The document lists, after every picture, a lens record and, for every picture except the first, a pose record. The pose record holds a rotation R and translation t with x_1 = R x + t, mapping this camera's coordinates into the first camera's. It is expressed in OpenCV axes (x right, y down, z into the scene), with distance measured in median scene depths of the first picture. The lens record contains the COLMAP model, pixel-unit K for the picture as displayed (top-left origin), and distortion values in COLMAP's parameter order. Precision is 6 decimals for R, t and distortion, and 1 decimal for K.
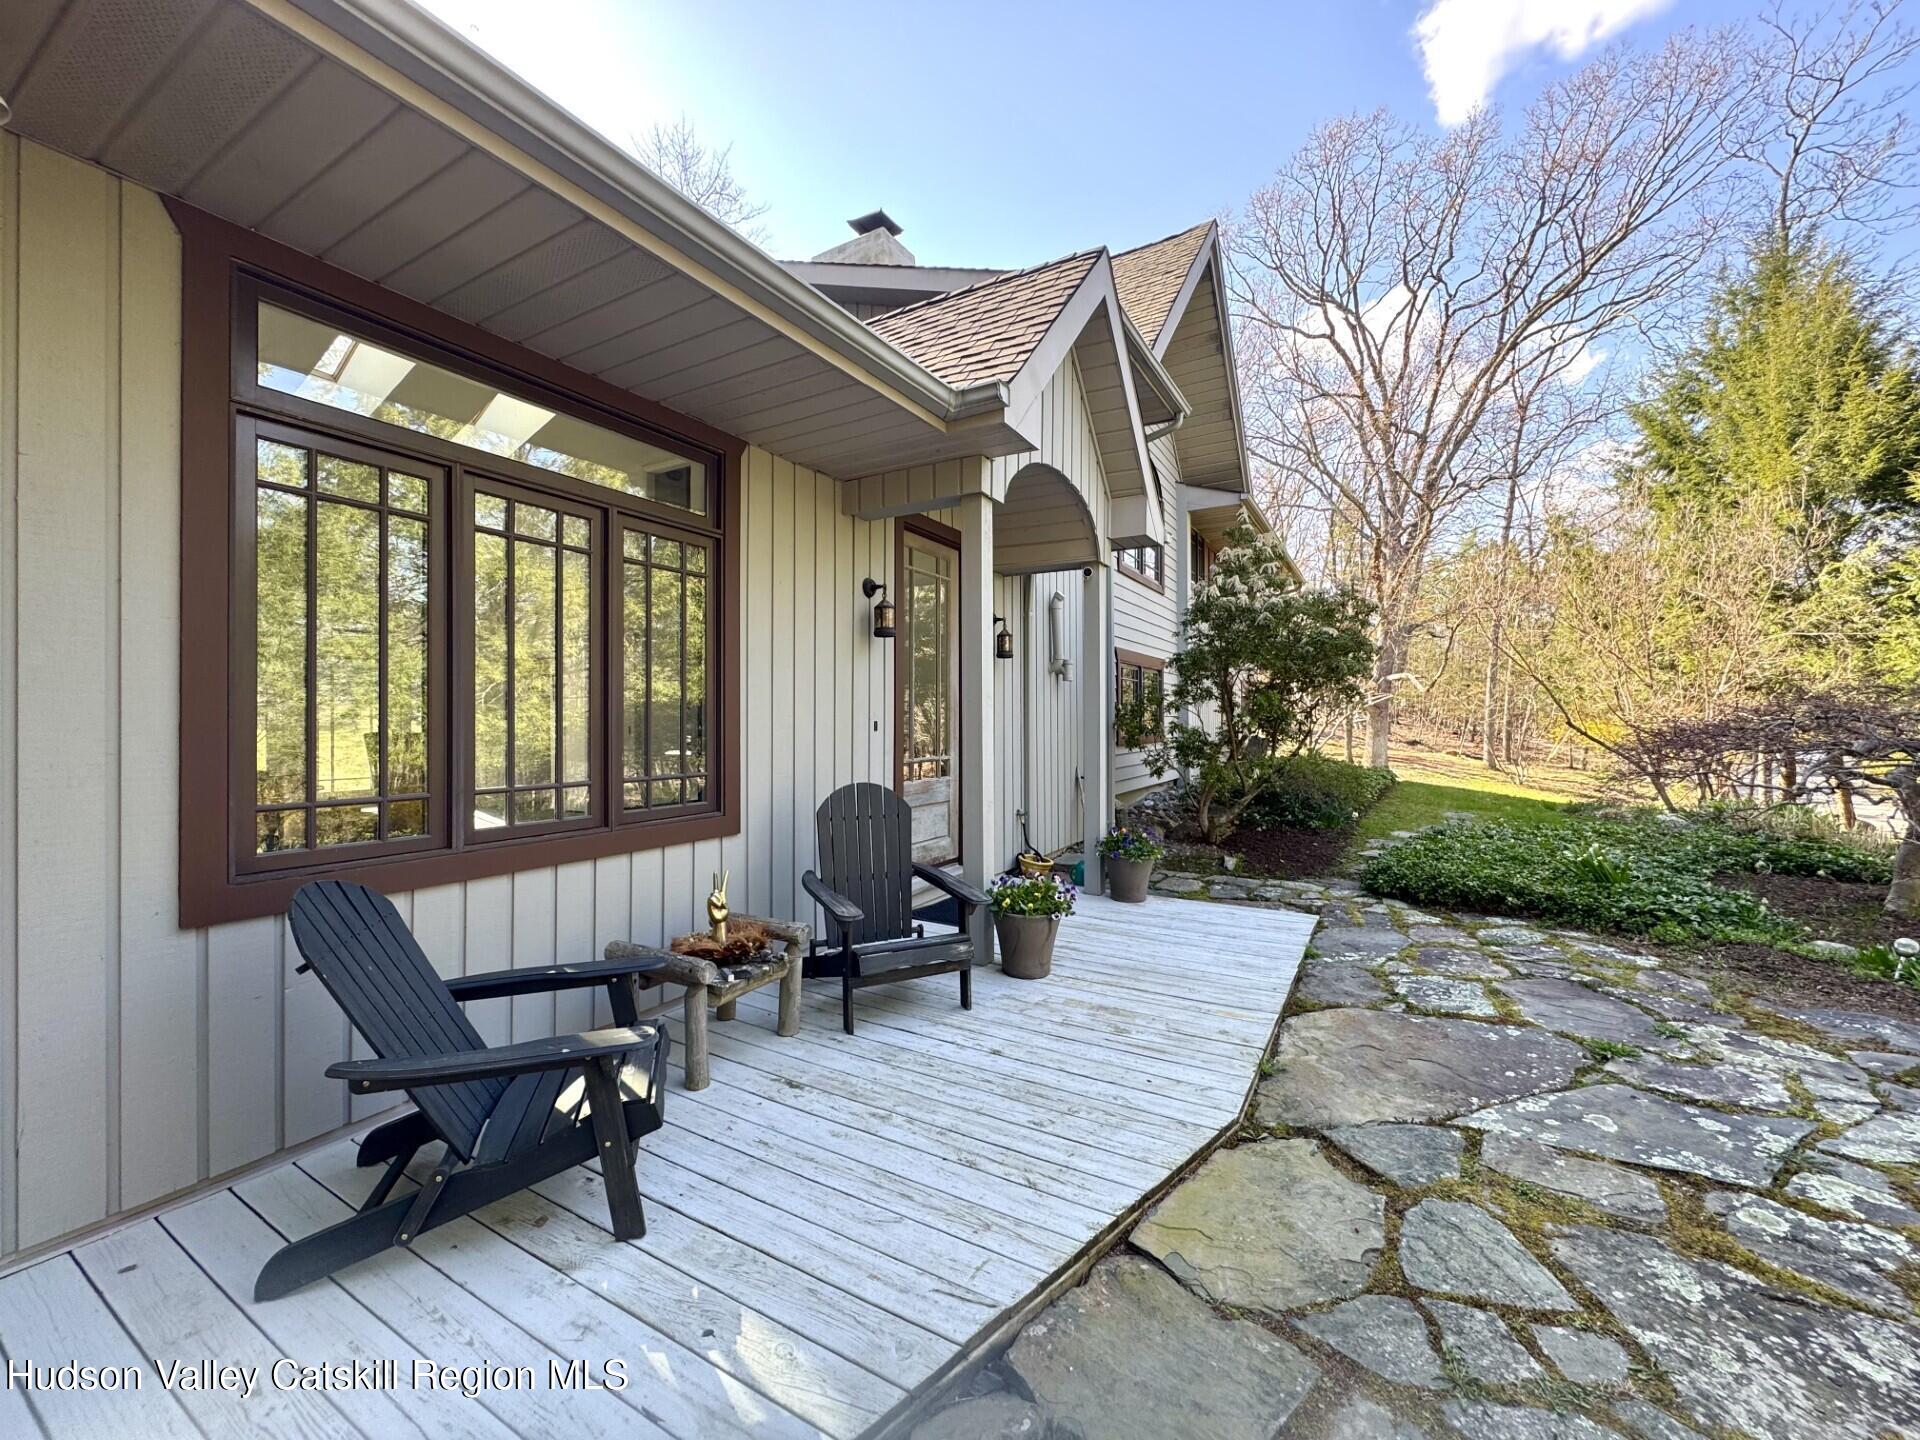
lens RADIAL K [[766.8, 0, 958.0], [0, 766.8, 716.9], [0, 0, 1]] dist [-0.001300, -0.000396]
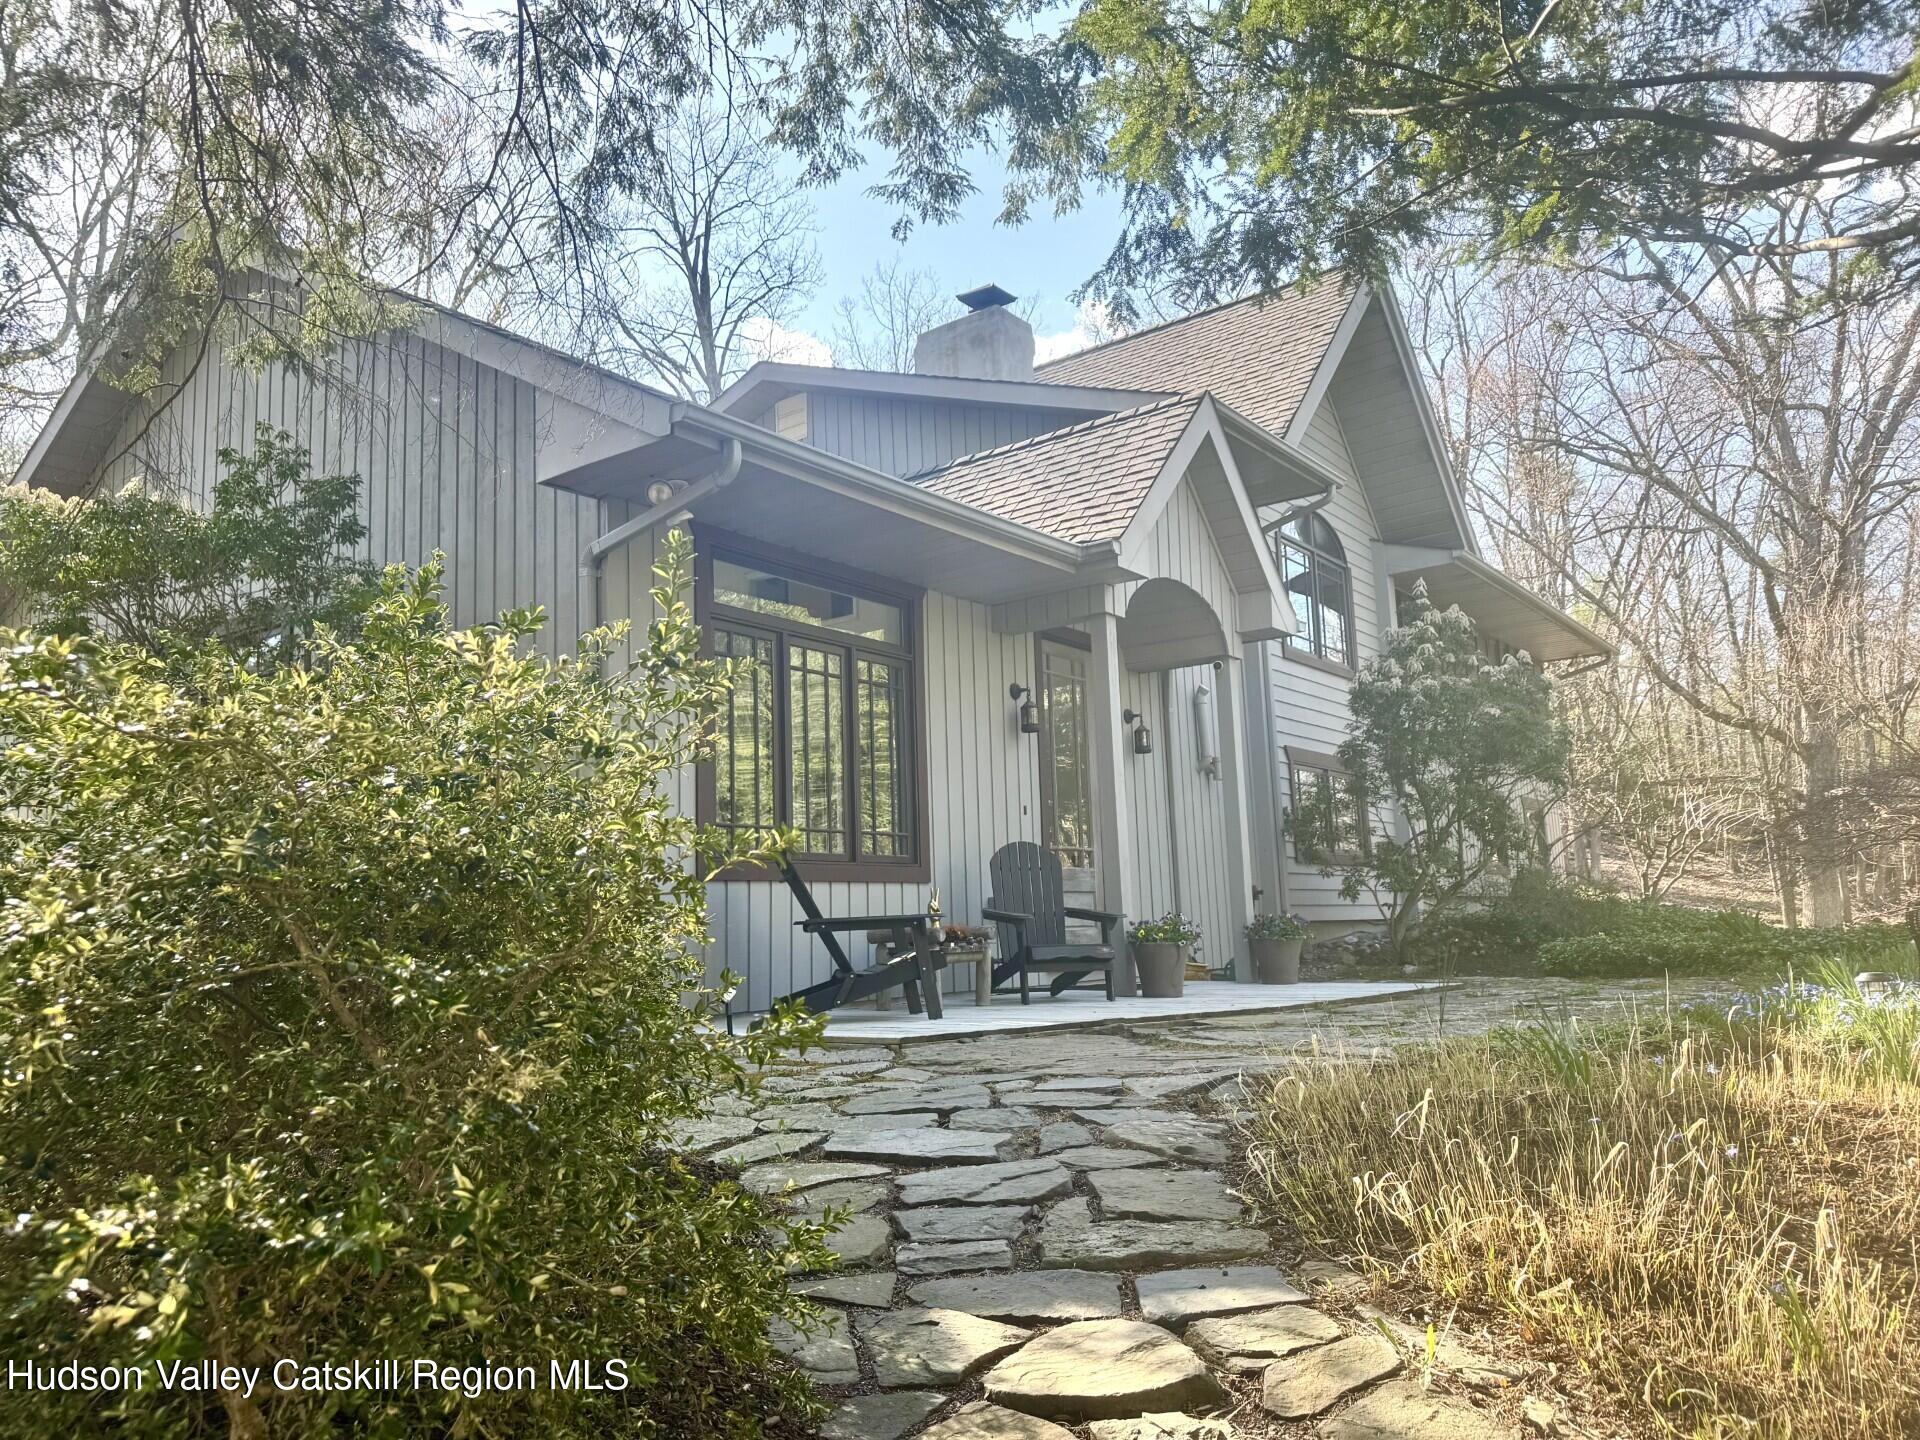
lens RADIAL K [[1503.9, 0, 908.8], [0, 1503.9, 715.1], [0, 0, 1]] dist [0.076447, -0.165577]
pose [[0.989966, -0.049707, -0.132275, 0.025894], [0.029322, 0.987974, -0.151817, 0.214380], [0.138231, 0.146415, 0.979518, -1.283679]]
